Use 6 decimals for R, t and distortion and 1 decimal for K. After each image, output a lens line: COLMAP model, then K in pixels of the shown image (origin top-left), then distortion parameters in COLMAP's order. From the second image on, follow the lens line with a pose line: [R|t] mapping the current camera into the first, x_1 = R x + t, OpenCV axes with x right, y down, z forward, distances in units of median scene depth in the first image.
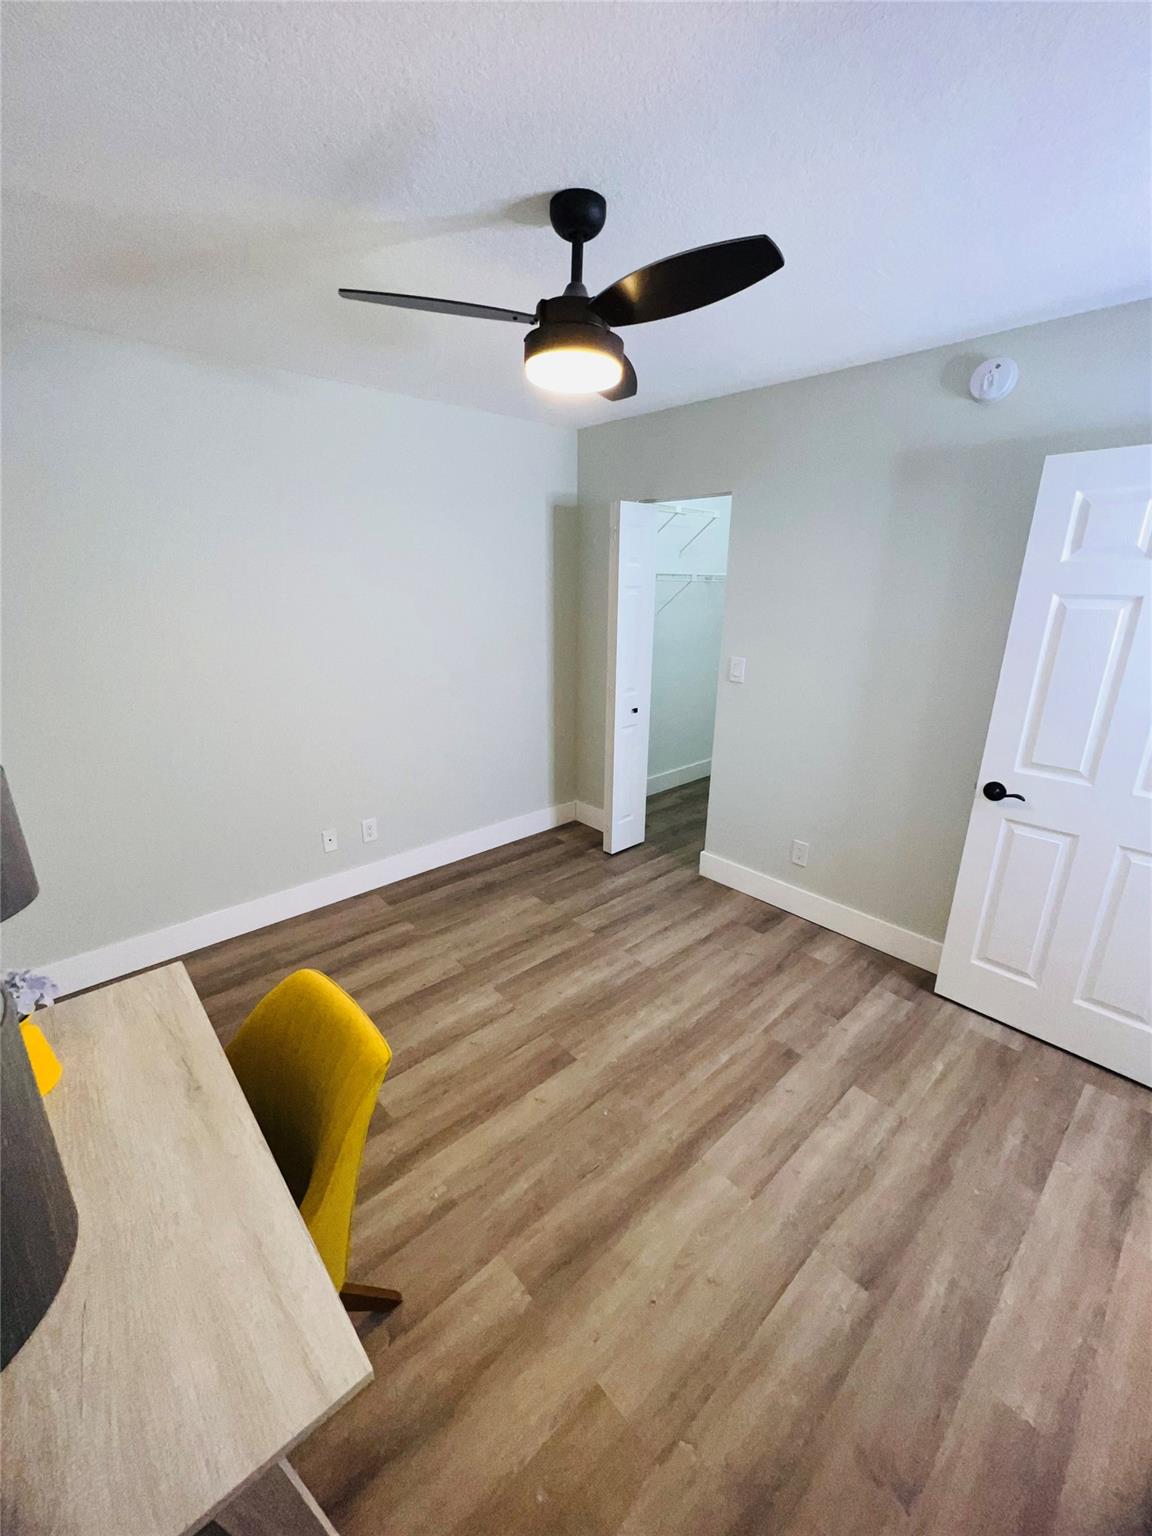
lens RADIAL K [[614.8, 0, 575.8], [0, 614.8, 771.5], [0, 0, 1]] dist [0.000442, 0.000117]
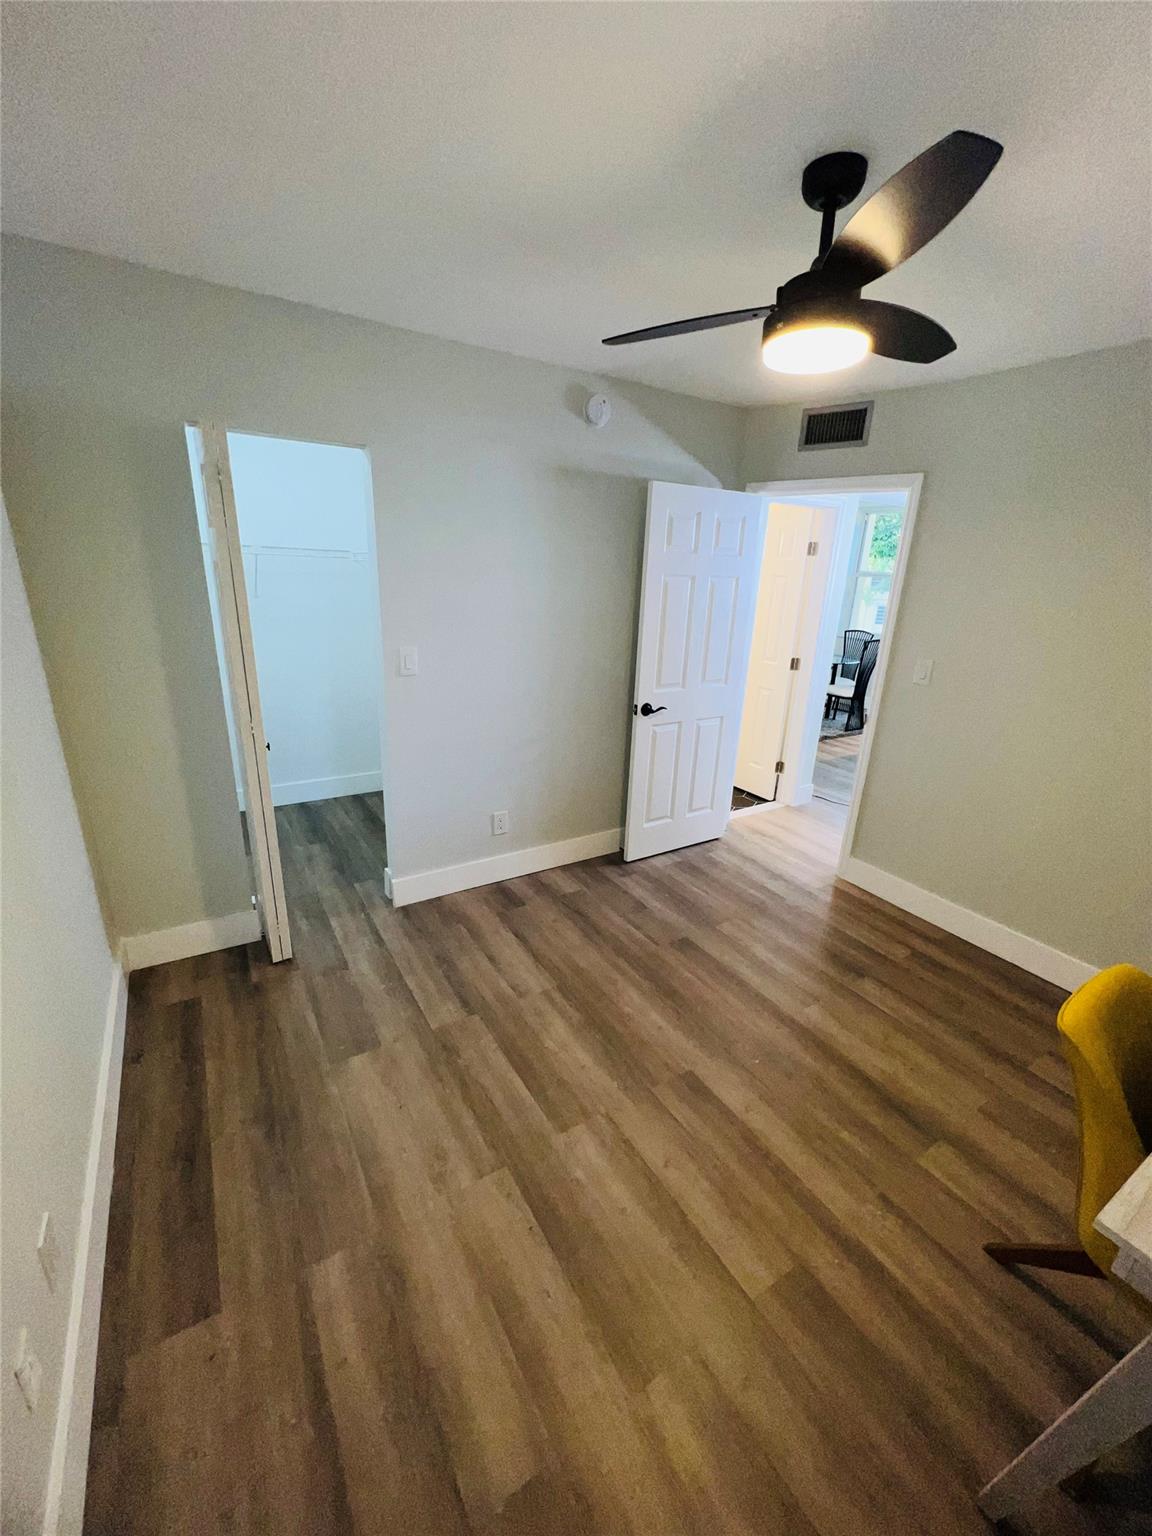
lens RADIAL K [[616.7, 0, 572.9], [0, 616.7, 766.5], [0, 0, 1]] dist [-0.000902, -0.000608]
pose [[0.184695, -0.310101, 0.932591, -0.761662], [0.260752, 0.930370, 0.257722, -0.264032], [-0.947574, 0.195575, 0.252694, 0.809150]]
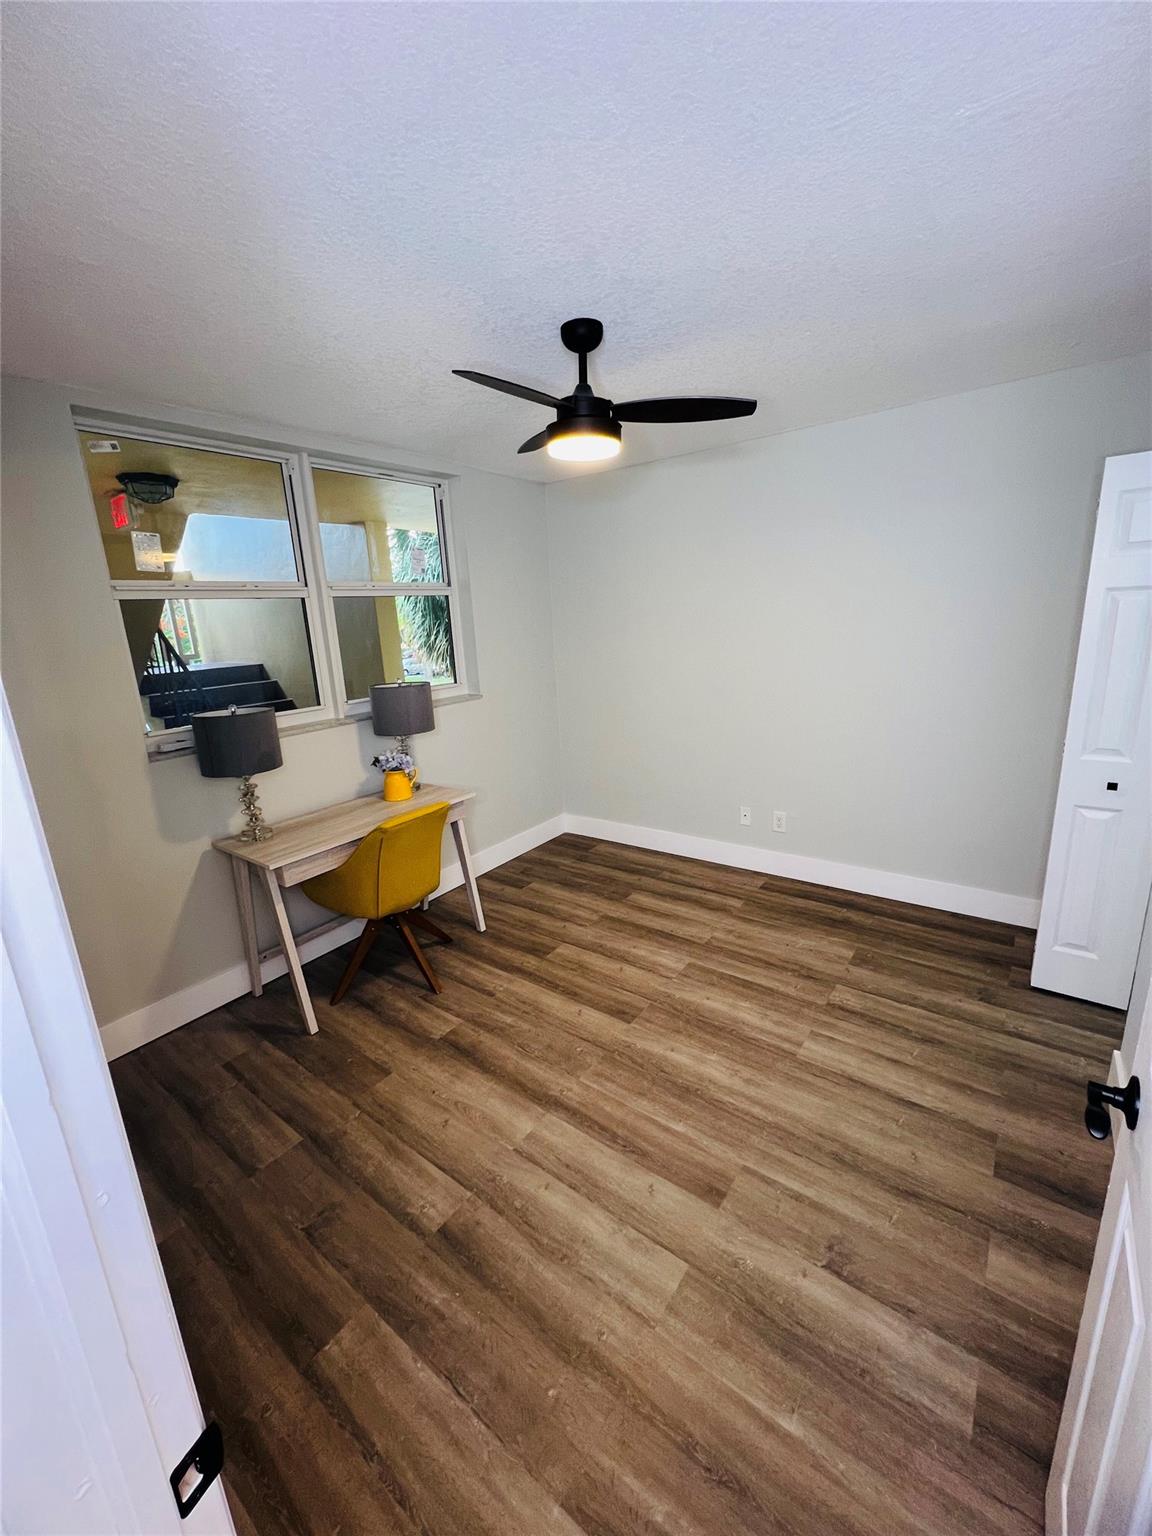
lens RADIAL K [[613.3, 0, 576.0], [0, 613.3, 768.0], [0, 0, 1]] dist [0.001463, 0.000394]
pose [[0.186804, 0.222029, -0.956978, 0.925151], [-0.244467, 0.953988, 0.173615, -0.146435], [0.951494, 0.201518, 0.232488, 0.531344]]
